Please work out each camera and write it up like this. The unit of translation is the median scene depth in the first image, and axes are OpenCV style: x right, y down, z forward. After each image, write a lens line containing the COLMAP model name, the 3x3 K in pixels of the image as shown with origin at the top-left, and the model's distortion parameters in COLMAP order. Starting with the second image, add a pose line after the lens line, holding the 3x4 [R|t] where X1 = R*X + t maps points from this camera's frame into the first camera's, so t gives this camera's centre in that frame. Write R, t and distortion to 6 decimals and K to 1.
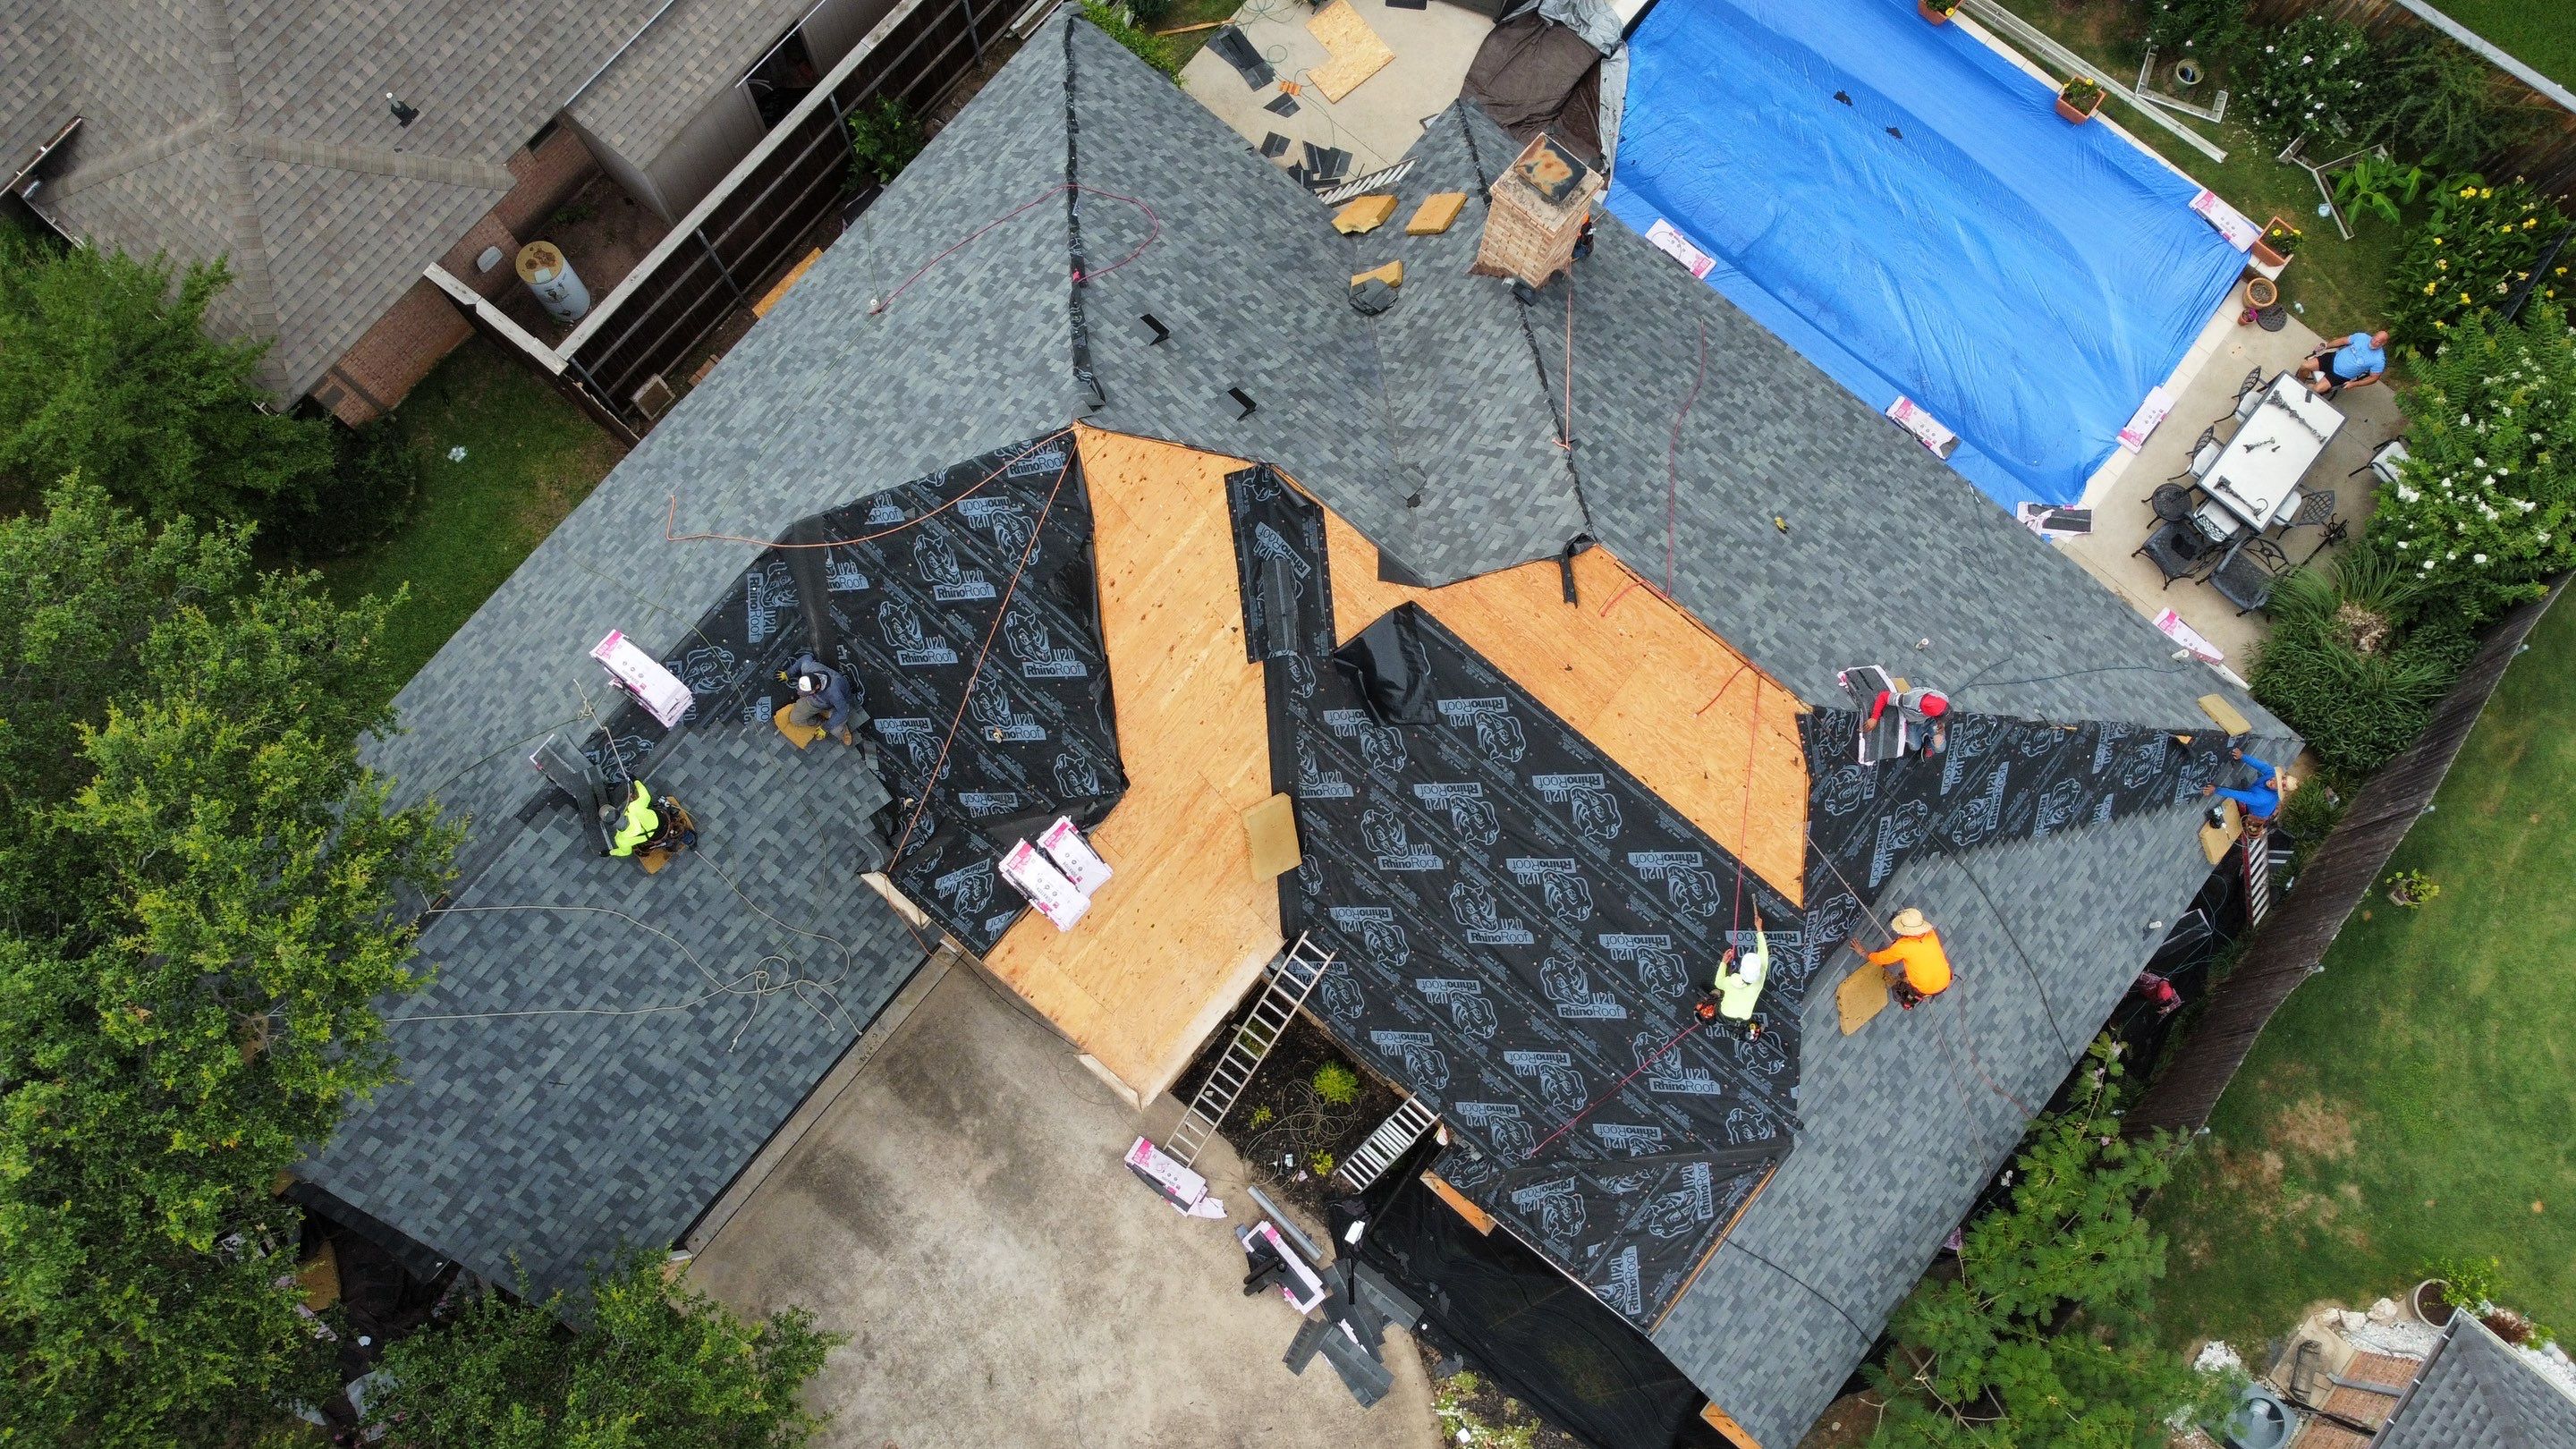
lens RADIAL K [[1947.0, 0, 1289.0], [0, 1947.0, 737.0], [0, 0, 1]] dist [0.006967, -0.014868]
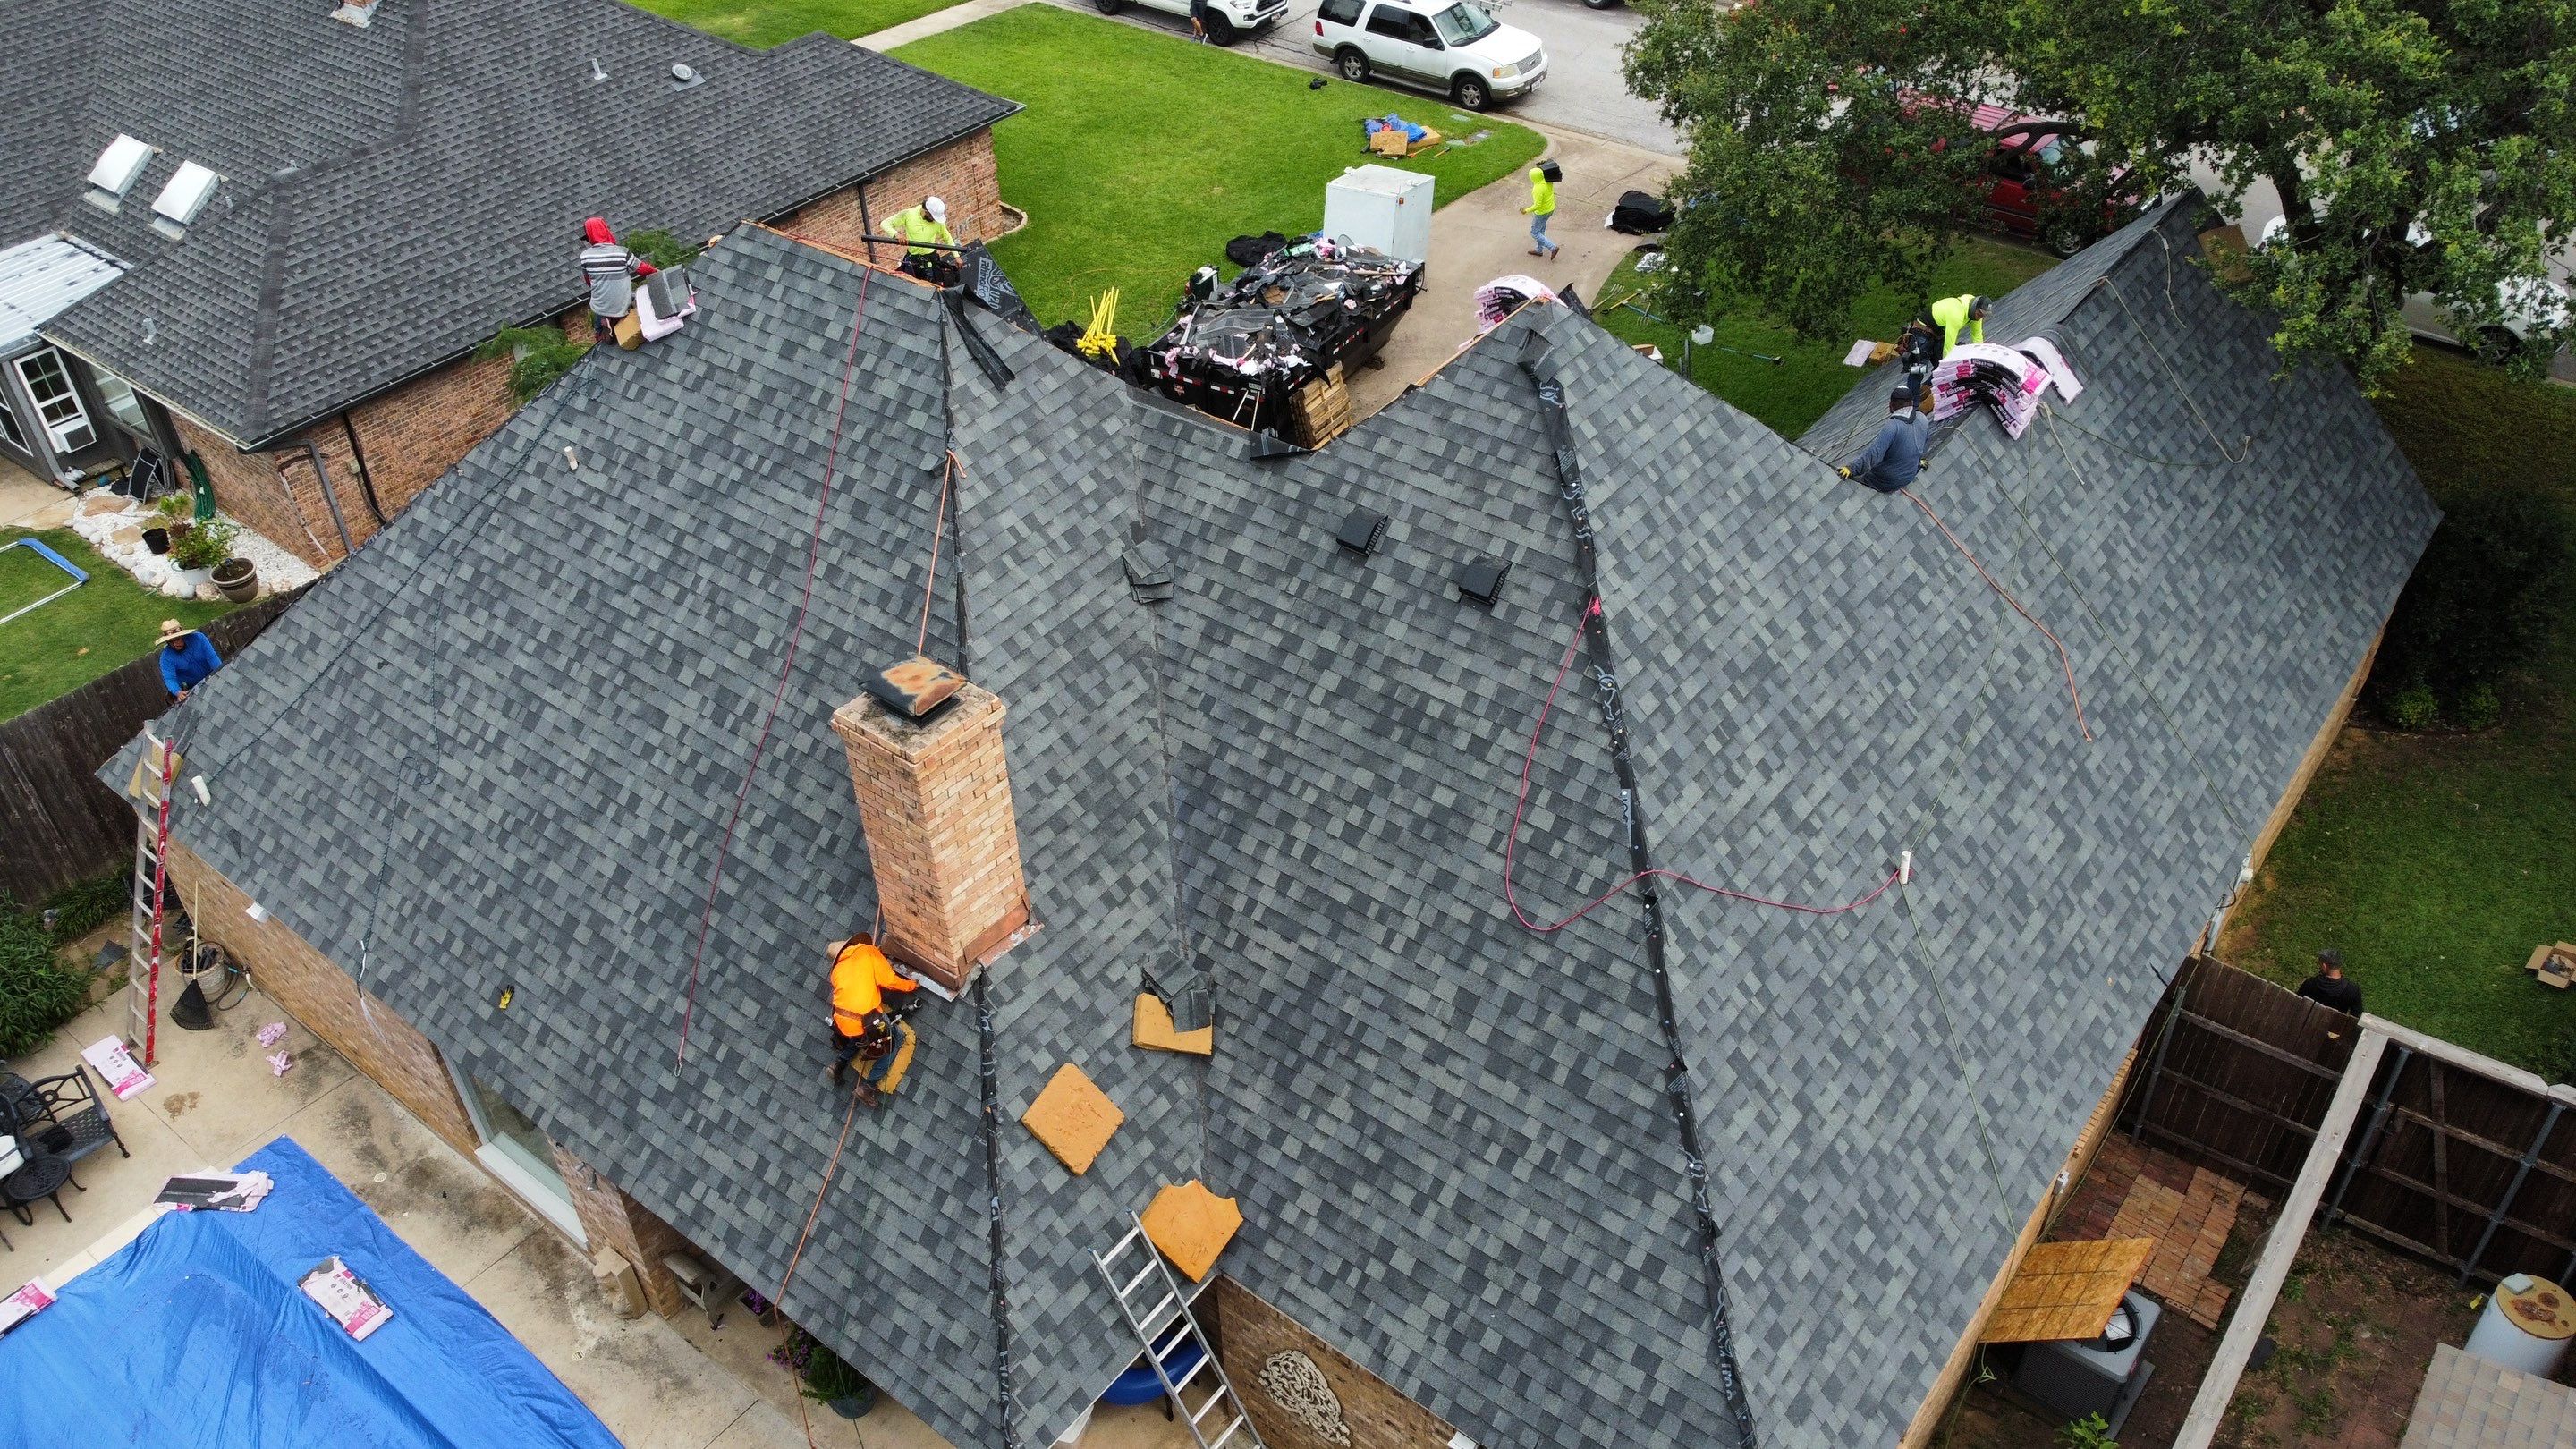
lens RADIAL K [[1947.0, 0, 1289.0], [0, 1947.0, 737.0], [0, 0, 1]] dist [0.006967, -0.014868]
pose [[-0.999570, 0.022801, -0.018447, 0.017025], [-0.026498, -0.432436, 0.901275, -0.853307], [0.012573, 0.901376, 0.432854, 0.689277]]
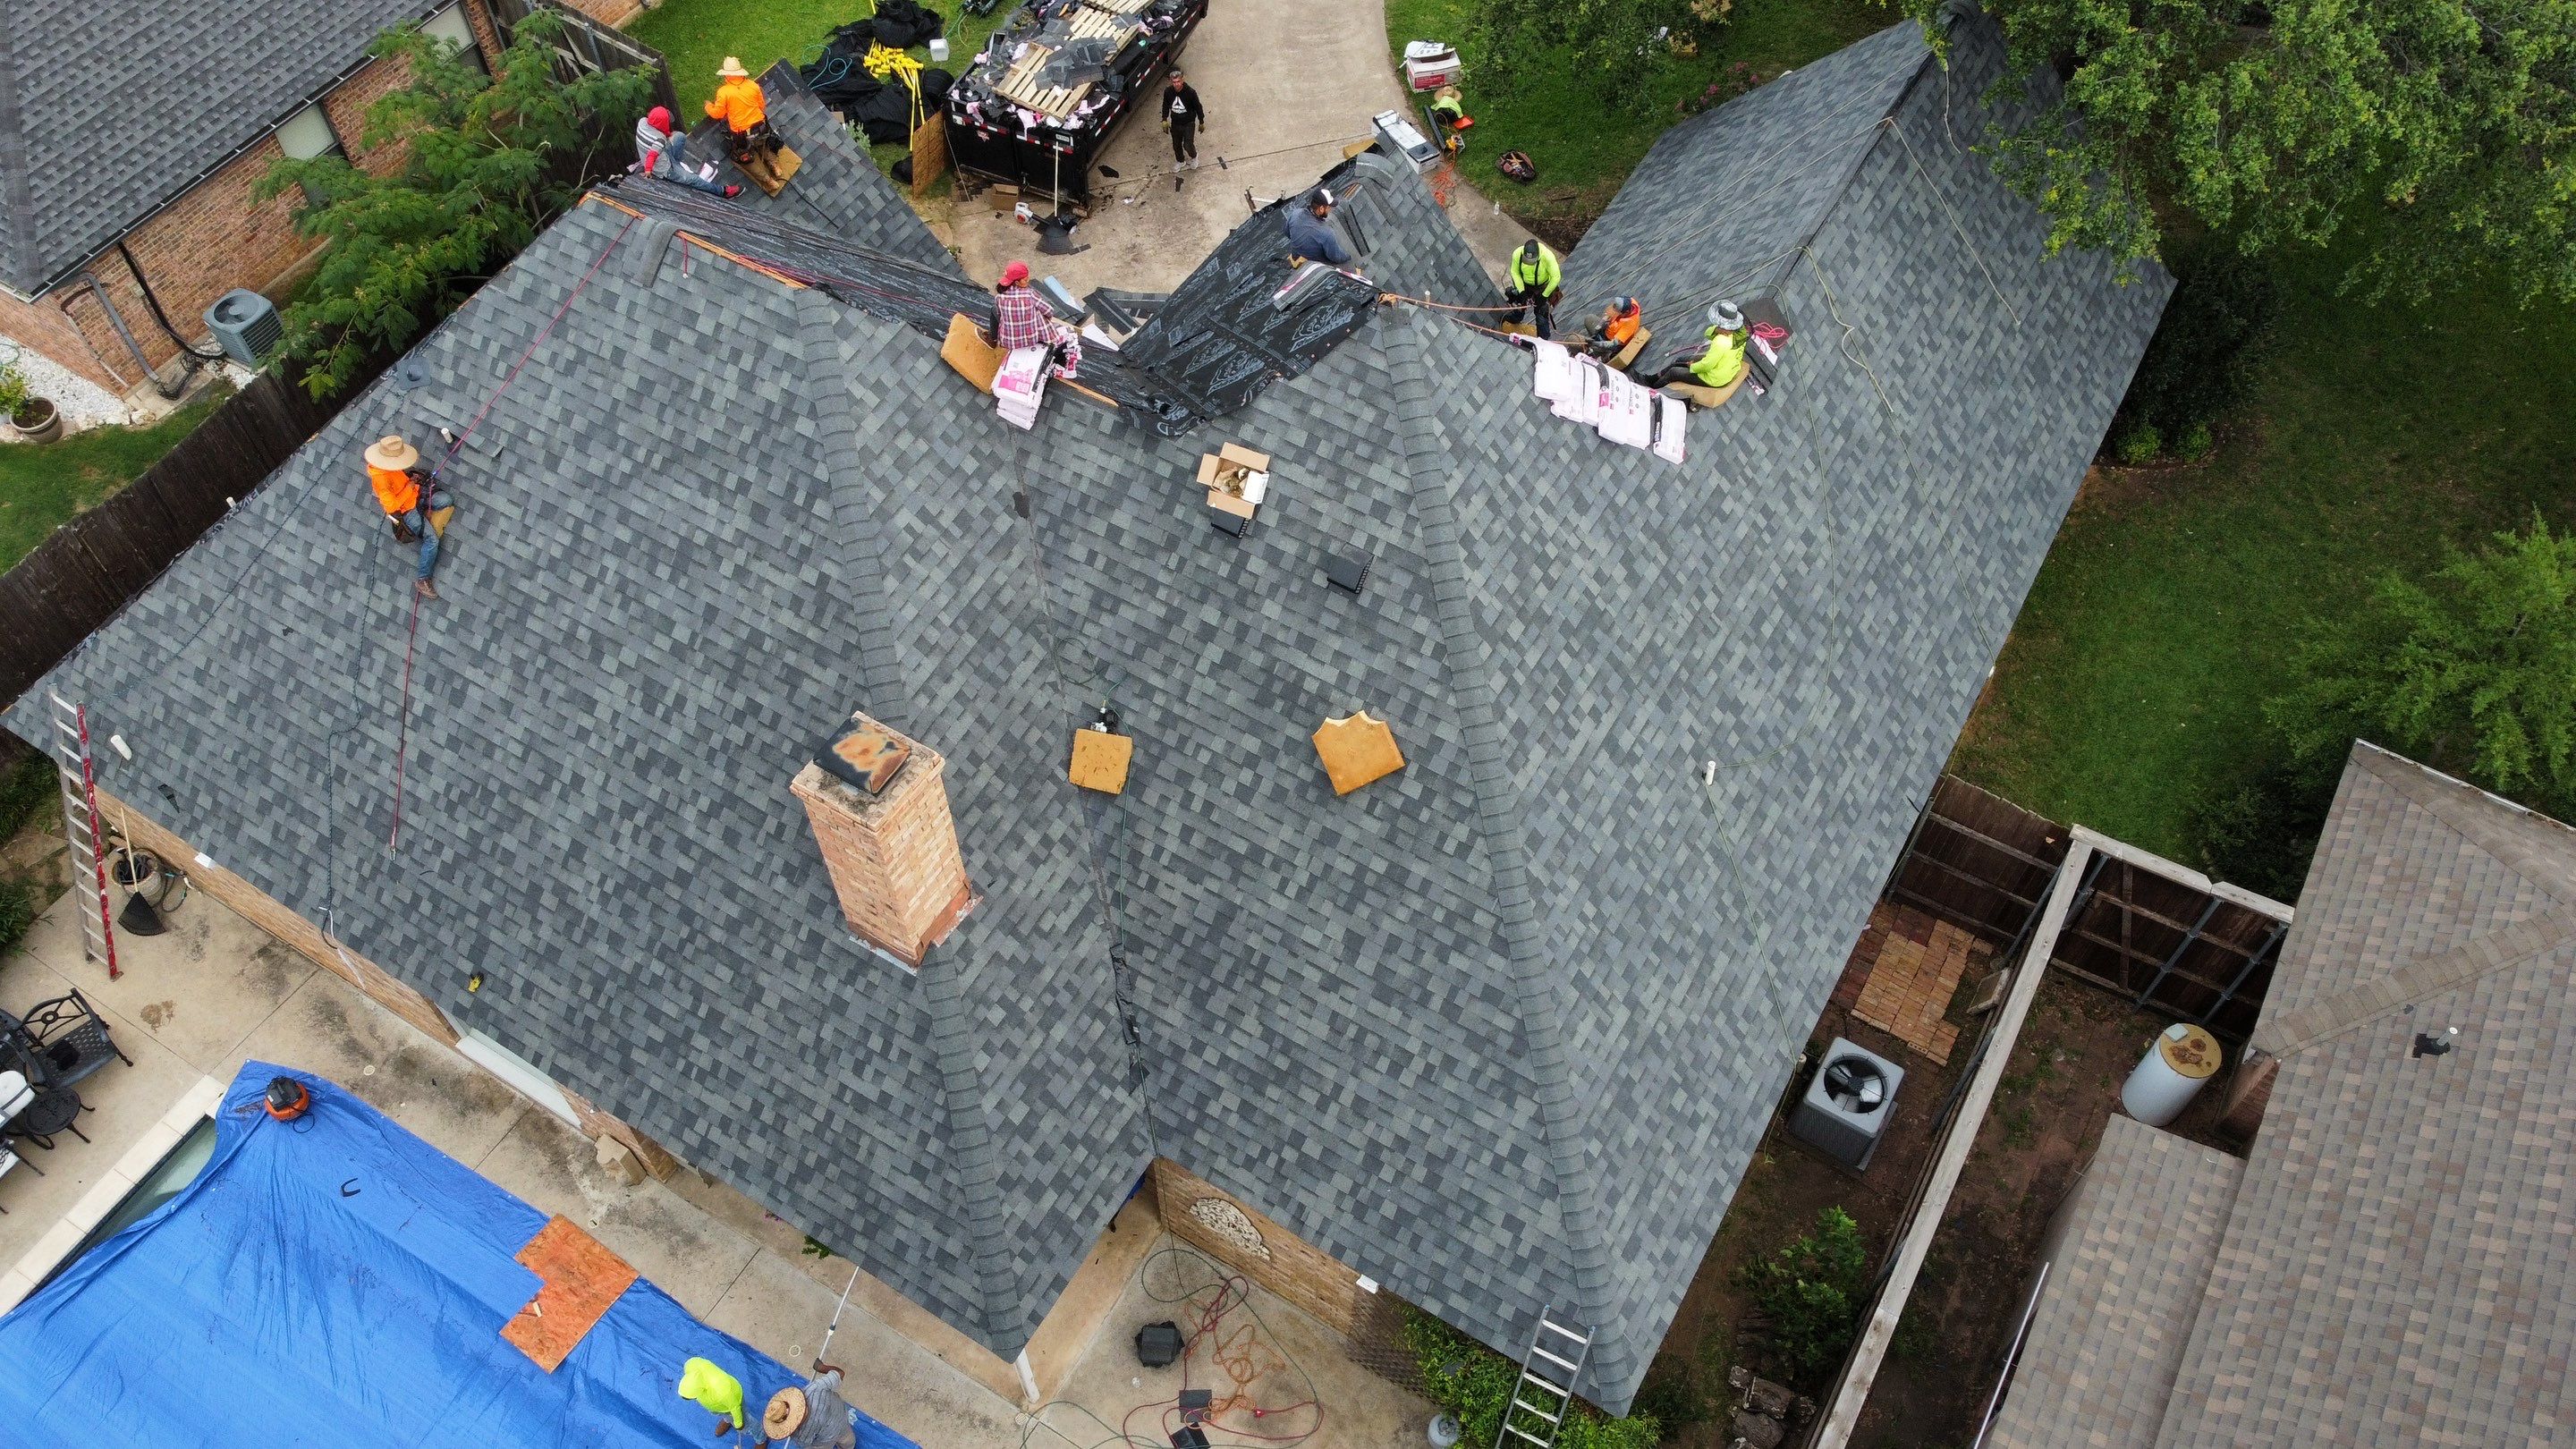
lens RADIAL K [[1947.0, 0, 1289.0], [0, 1947.0, 737.0], [0, 0, 1]] dist [0.006967, -0.014868]
pose [[-0.987595, 0.109237, -0.112801, 0.052600], [-0.156909, -0.659005, 0.735590, -0.815640], [0.006017, 0.744164, 0.667970, 0.467353]]
